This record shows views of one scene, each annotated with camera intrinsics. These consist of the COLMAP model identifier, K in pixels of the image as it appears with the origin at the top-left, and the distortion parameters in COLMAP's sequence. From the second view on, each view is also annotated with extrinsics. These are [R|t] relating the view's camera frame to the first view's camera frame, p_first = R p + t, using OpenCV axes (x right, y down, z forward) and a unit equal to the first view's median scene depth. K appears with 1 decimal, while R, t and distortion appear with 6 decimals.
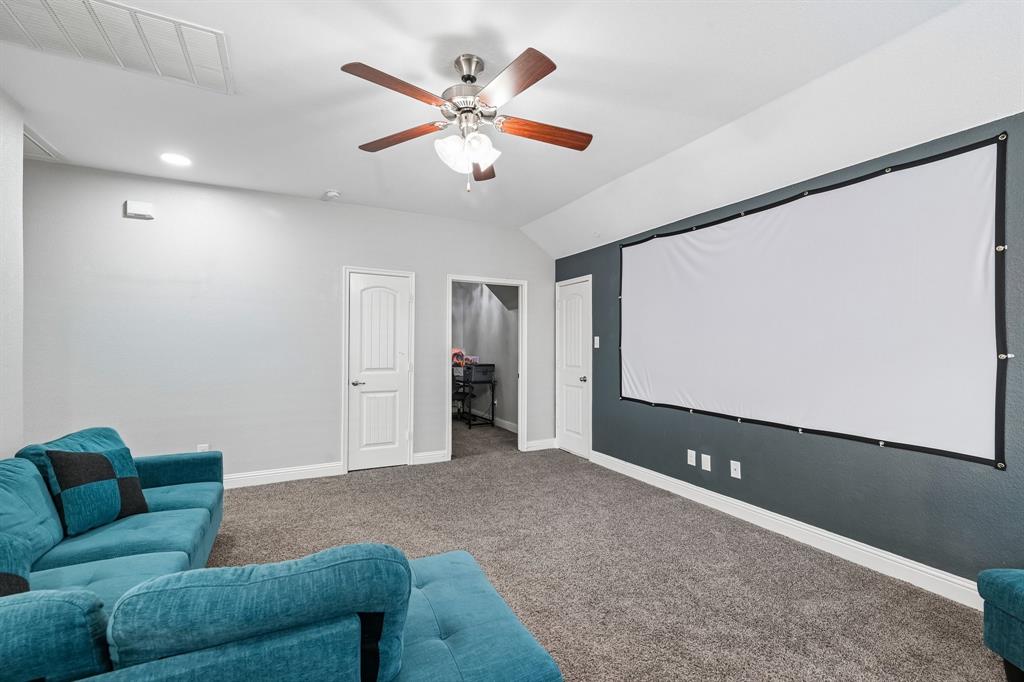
lens RADIAL K [[435.5, 0, 512.0], [0, 435.5, 341.0], [0, 0, 1]] dist [-0.000392, -0.000194]
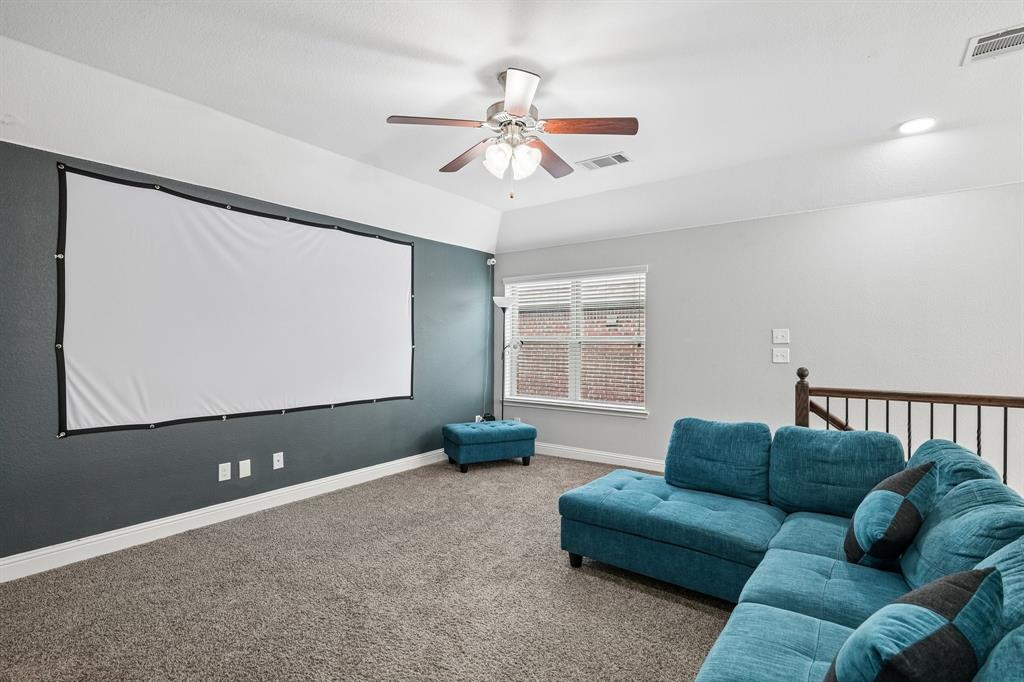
lens RADIAL K [[492.9, 0, 512.0], [0, 492.9, 341.0], [0, 0, 1]] dist [0.000895, 0.000126]
pose [[-0.444575, -0.001399, 0.895741, -0.715035], [-0.010392, 0.999940, -0.003596, 0.006464], [-0.895681, -0.010908, -0.444562, 0.927031]]
